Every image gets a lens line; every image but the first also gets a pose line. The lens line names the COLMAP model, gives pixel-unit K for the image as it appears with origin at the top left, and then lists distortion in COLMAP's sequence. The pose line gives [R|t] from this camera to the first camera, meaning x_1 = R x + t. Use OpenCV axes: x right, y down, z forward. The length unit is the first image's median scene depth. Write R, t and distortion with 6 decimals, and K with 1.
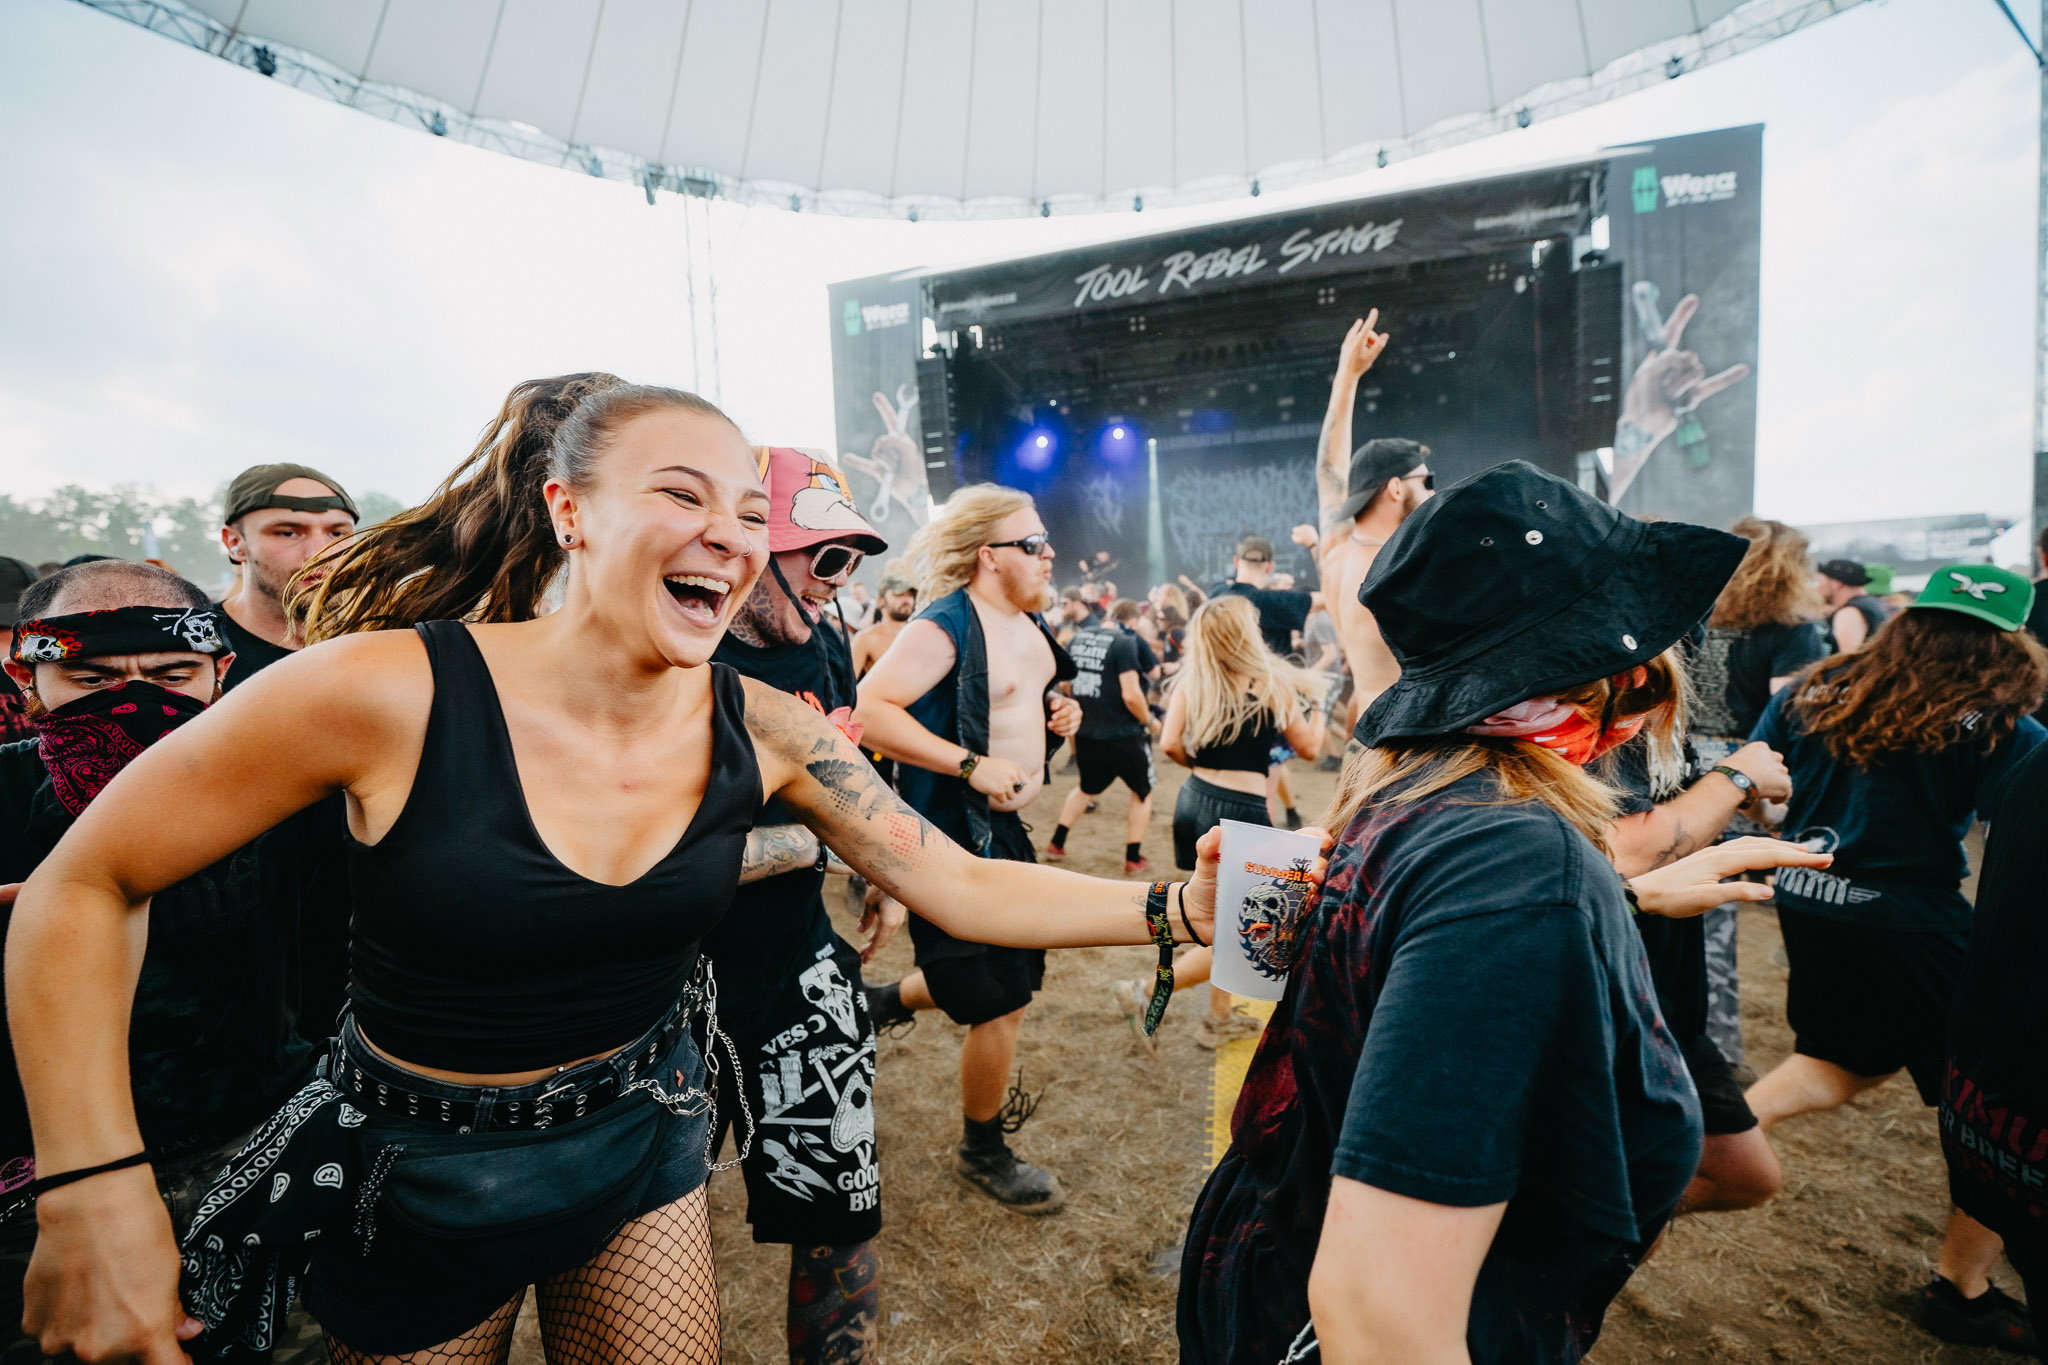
lens RADIAL K [[835.0, 0, 1024.0], [0, 835.0, 682.5], [0, 0, 1]] dist [-0.024463, 0.002285]
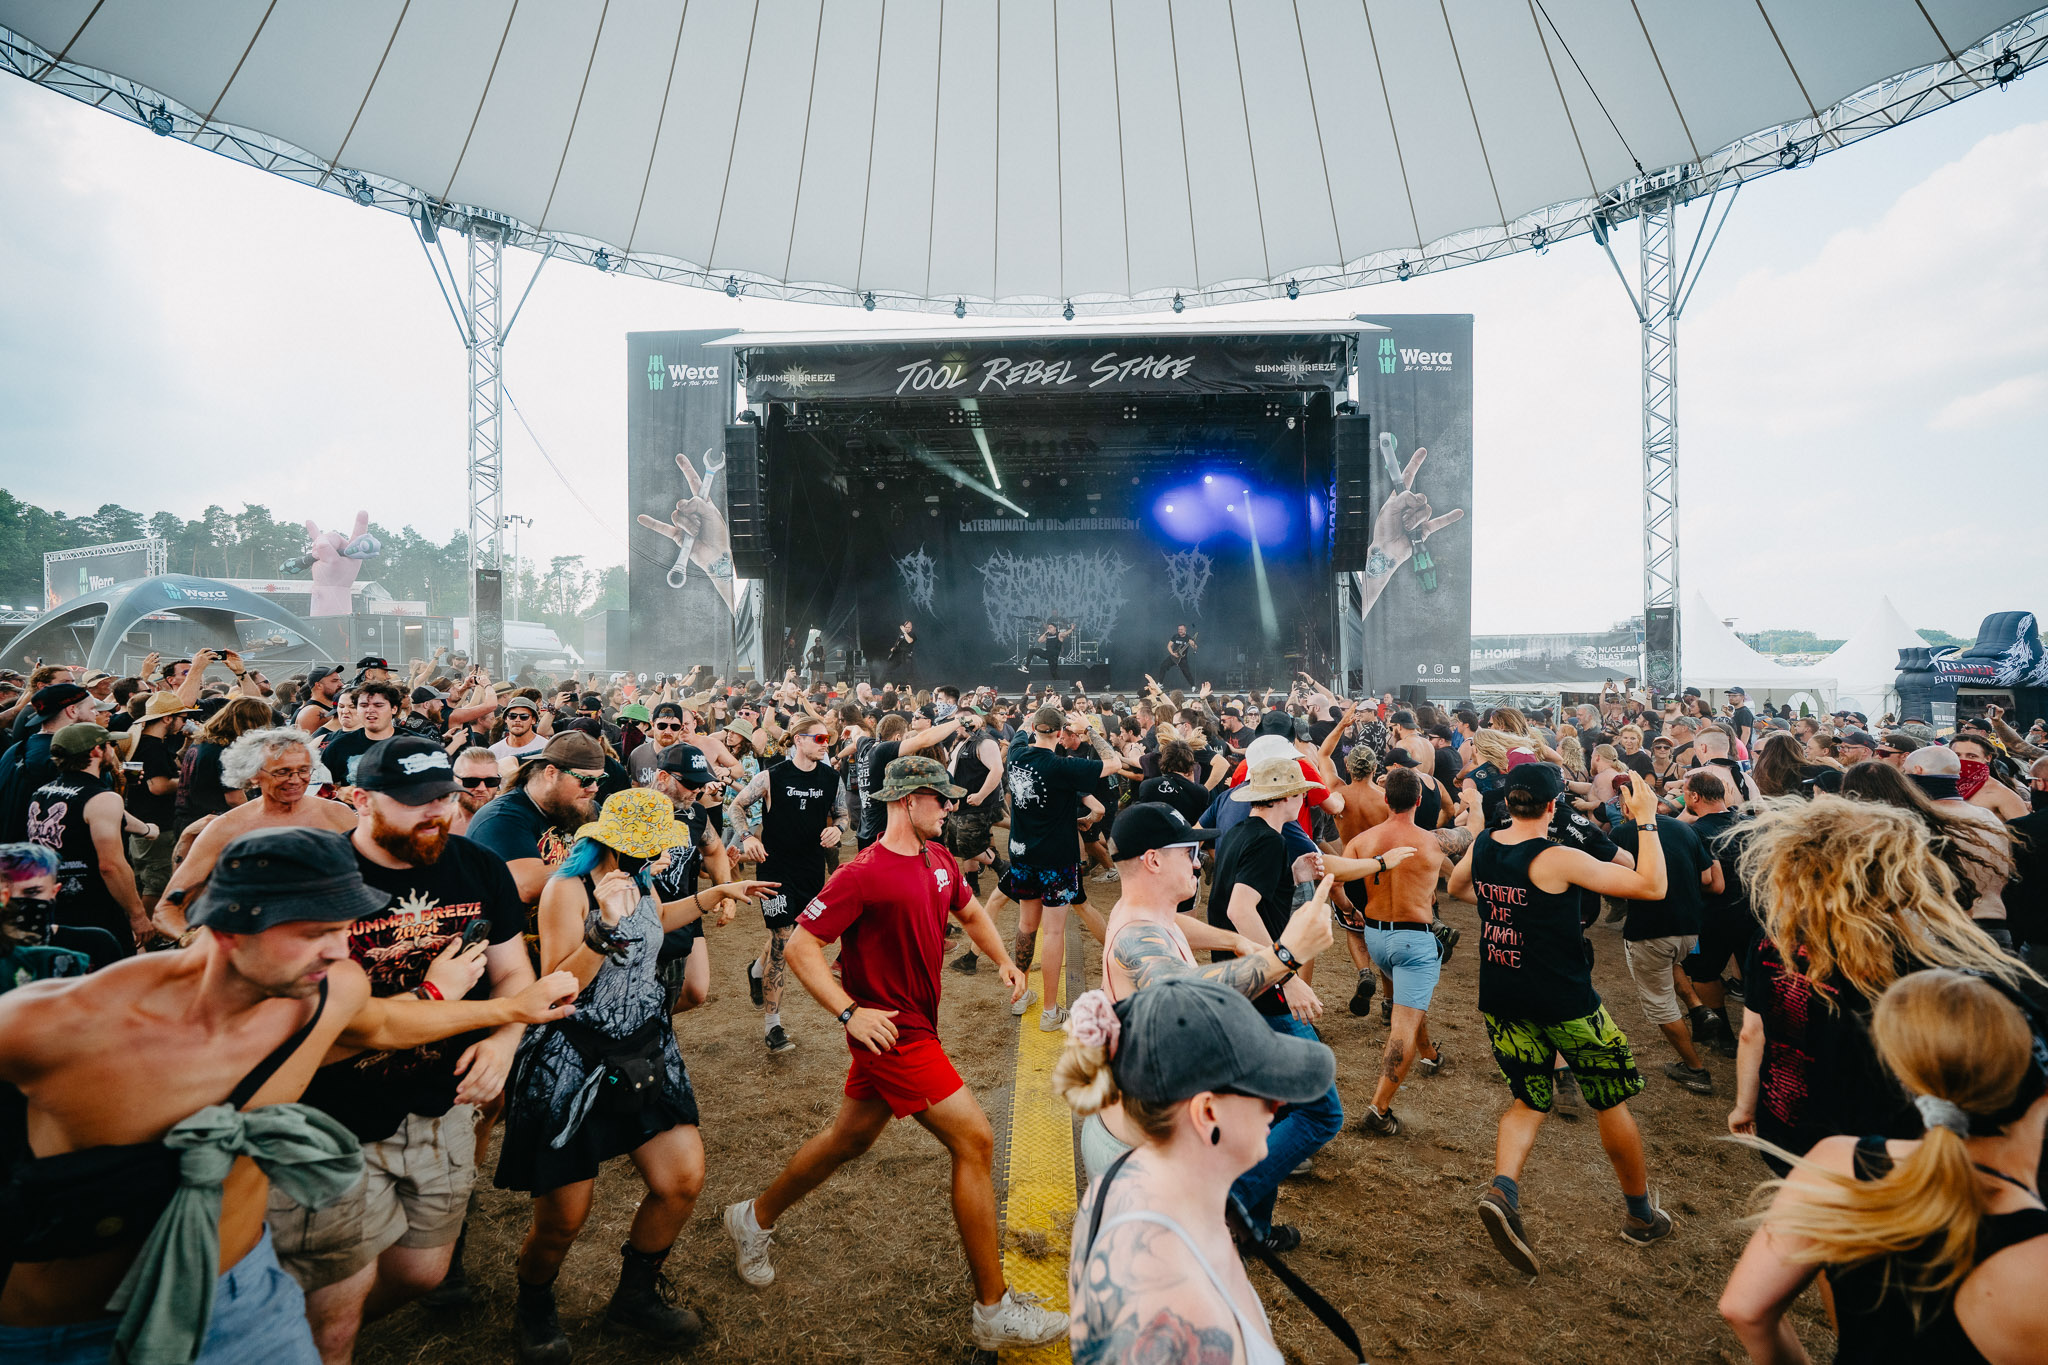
lens RADIAL K [[867.9, 0, 1054.9], [0, 867.9, 675.4], [0, 0, 1]] dist [-0.018250, 0.000227]
pose [[0.966556, 0.036250, 0.253879, -0.006402], [-0.016885, 0.996807, -0.078042, -0.034975], [-0.255897, 0.071145, 0.964082, -0.048444]]
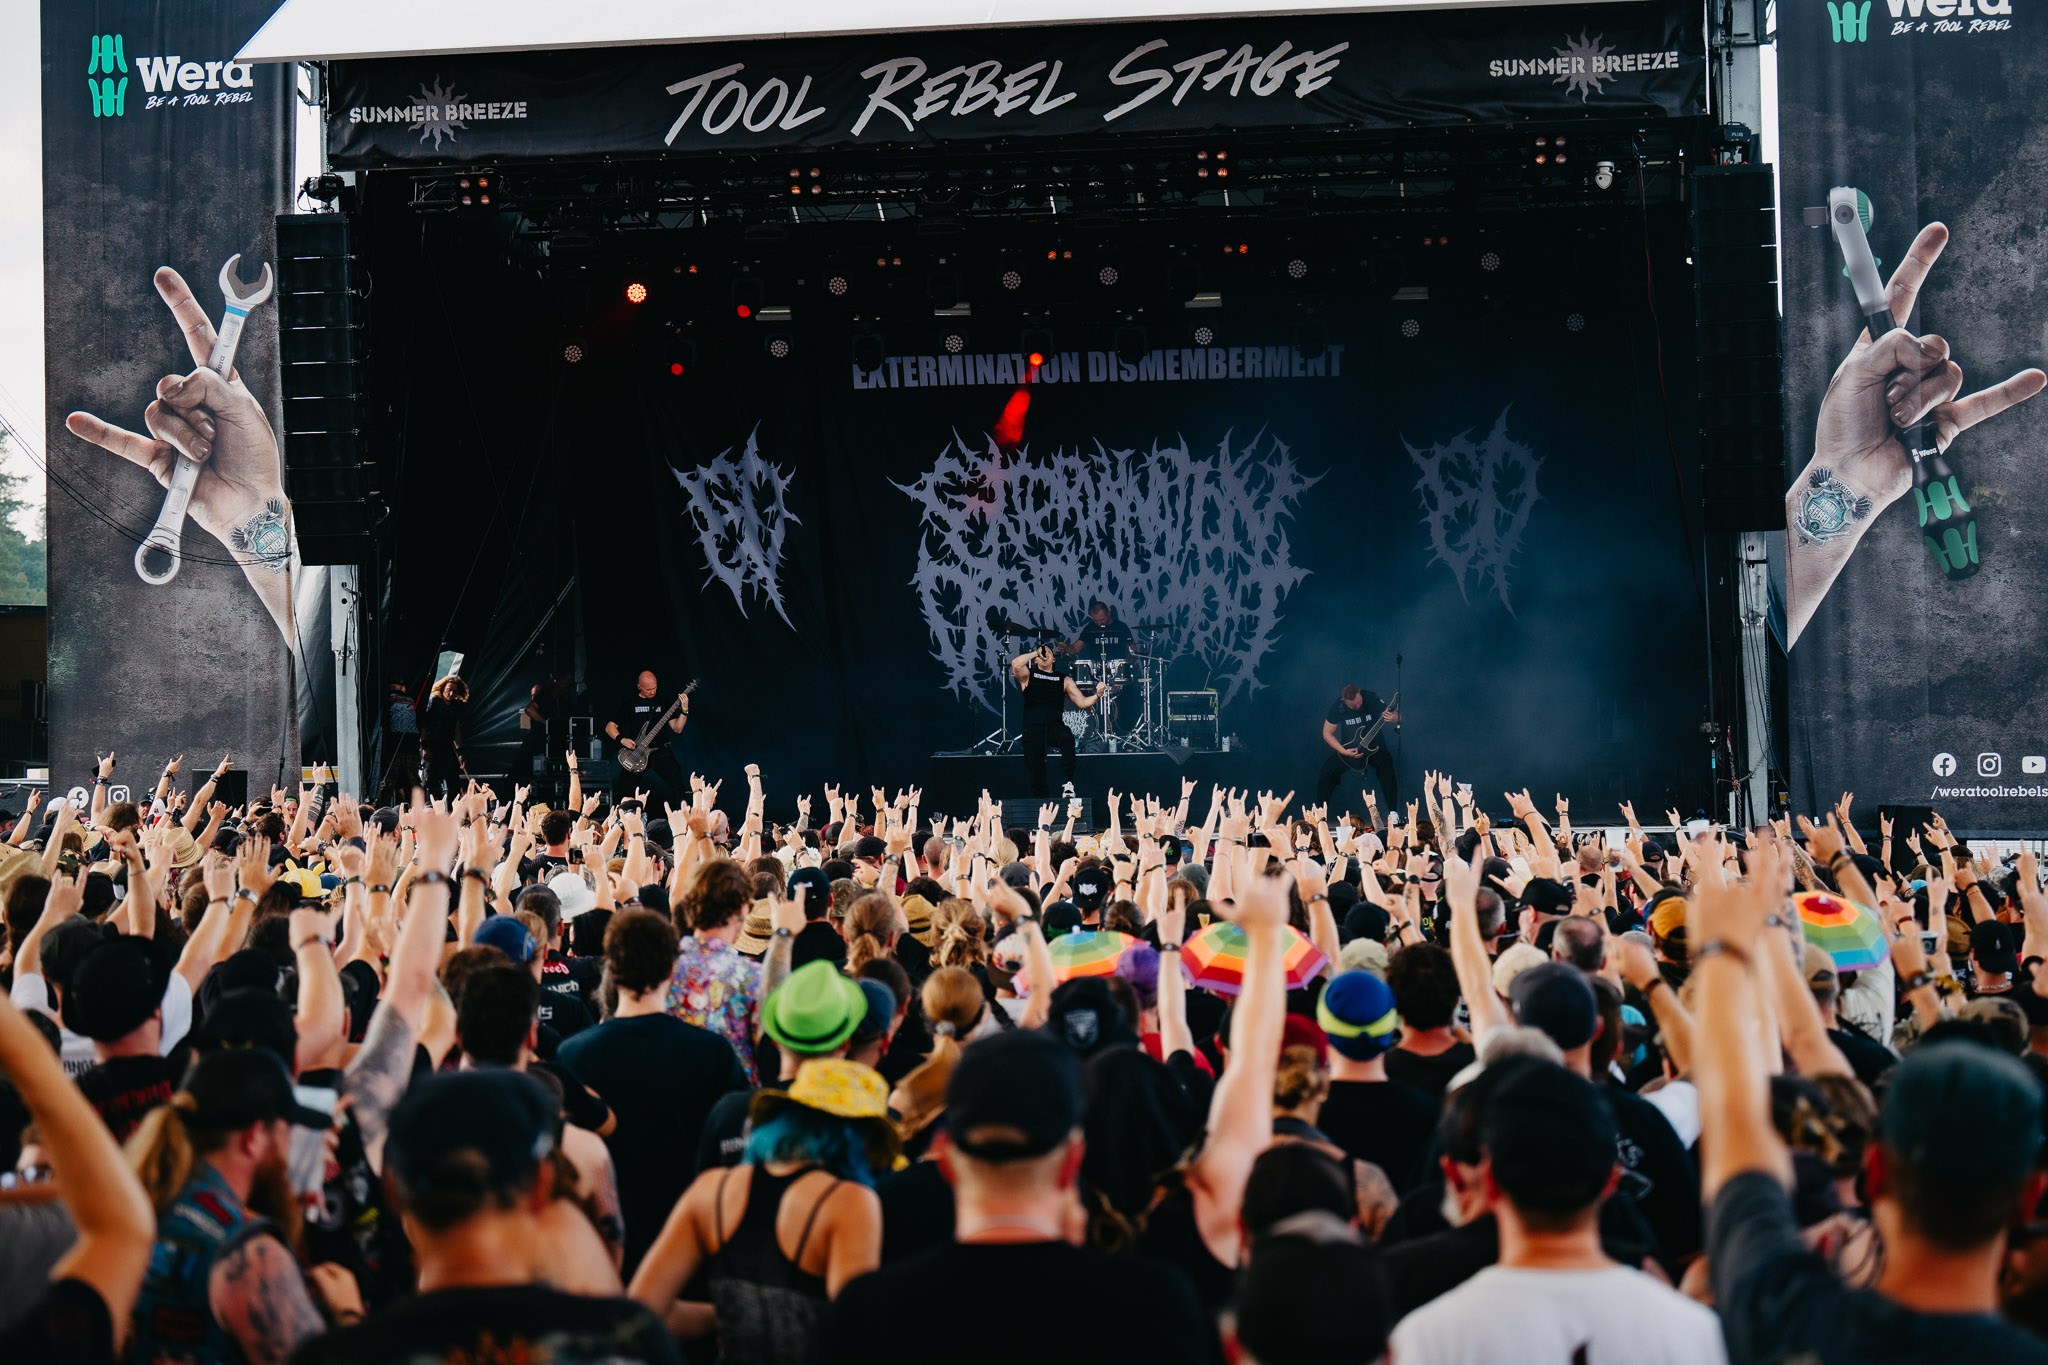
lens RADIAL K [[4203.5, 0, 1024.0], [0, 4203.5, 682.5], [0, 0, 1]] dist [-0.002419, -0.252599]
pose [[0.990562, 0.027291, 0.134324, -0.044489], [-0.016072, 0.996344, -0.083904, 0.015975], [-0.136122, 0.080954, 0.987379, -1.329759]]
